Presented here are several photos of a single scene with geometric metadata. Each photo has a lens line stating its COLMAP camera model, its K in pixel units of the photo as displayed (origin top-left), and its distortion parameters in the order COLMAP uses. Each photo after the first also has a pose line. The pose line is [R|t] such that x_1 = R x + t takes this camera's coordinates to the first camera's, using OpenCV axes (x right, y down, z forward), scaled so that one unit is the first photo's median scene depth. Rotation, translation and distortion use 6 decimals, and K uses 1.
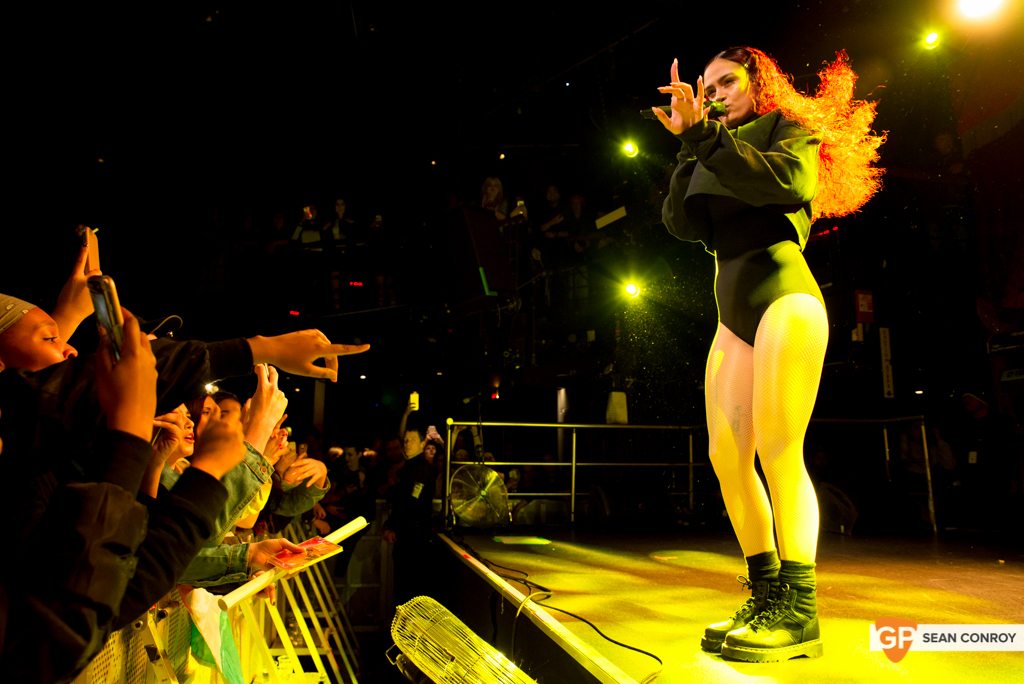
lens RADIAL K [[702.8, 0, 506.3], [0, 702.8, 344.3], [0, 0, 1]] dist [-0.111456, 0.071258]
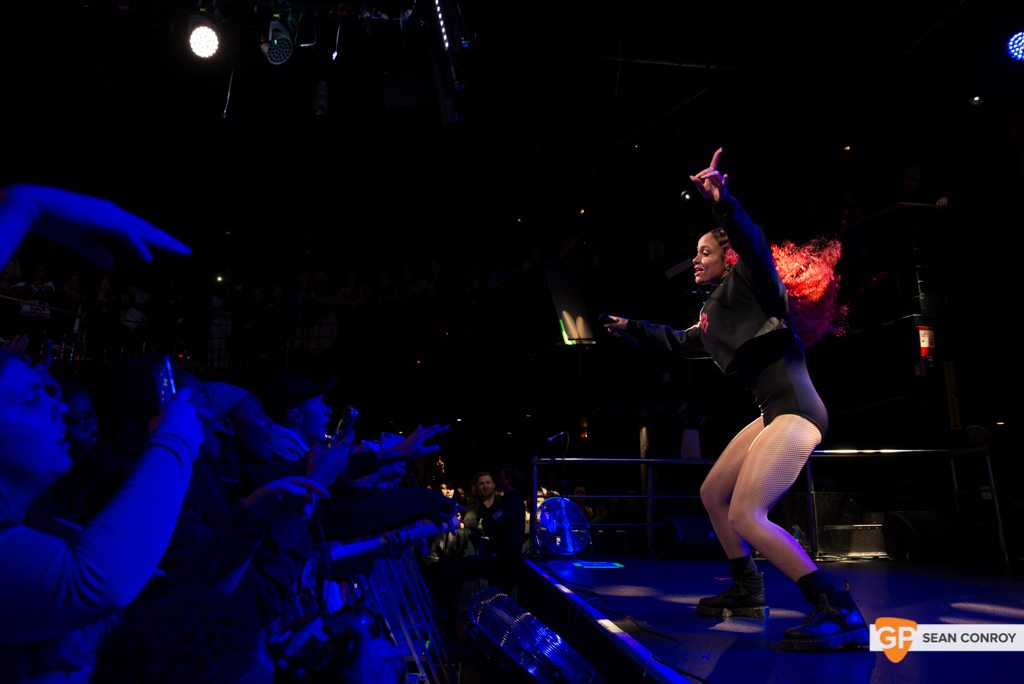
lens RADIAL K [[702.8, 0, 511.9], [0, 702.8, 336.8], [0, 0, 1]] dist [-0.111456, 0.071258]
pose [[0.991213, -0.032728, -0.128165, 0.030604], [0.024017, 0.997332, -0.068935, -0.007047], [0.130079, 0.065251, 0.989354, -0.108357]]
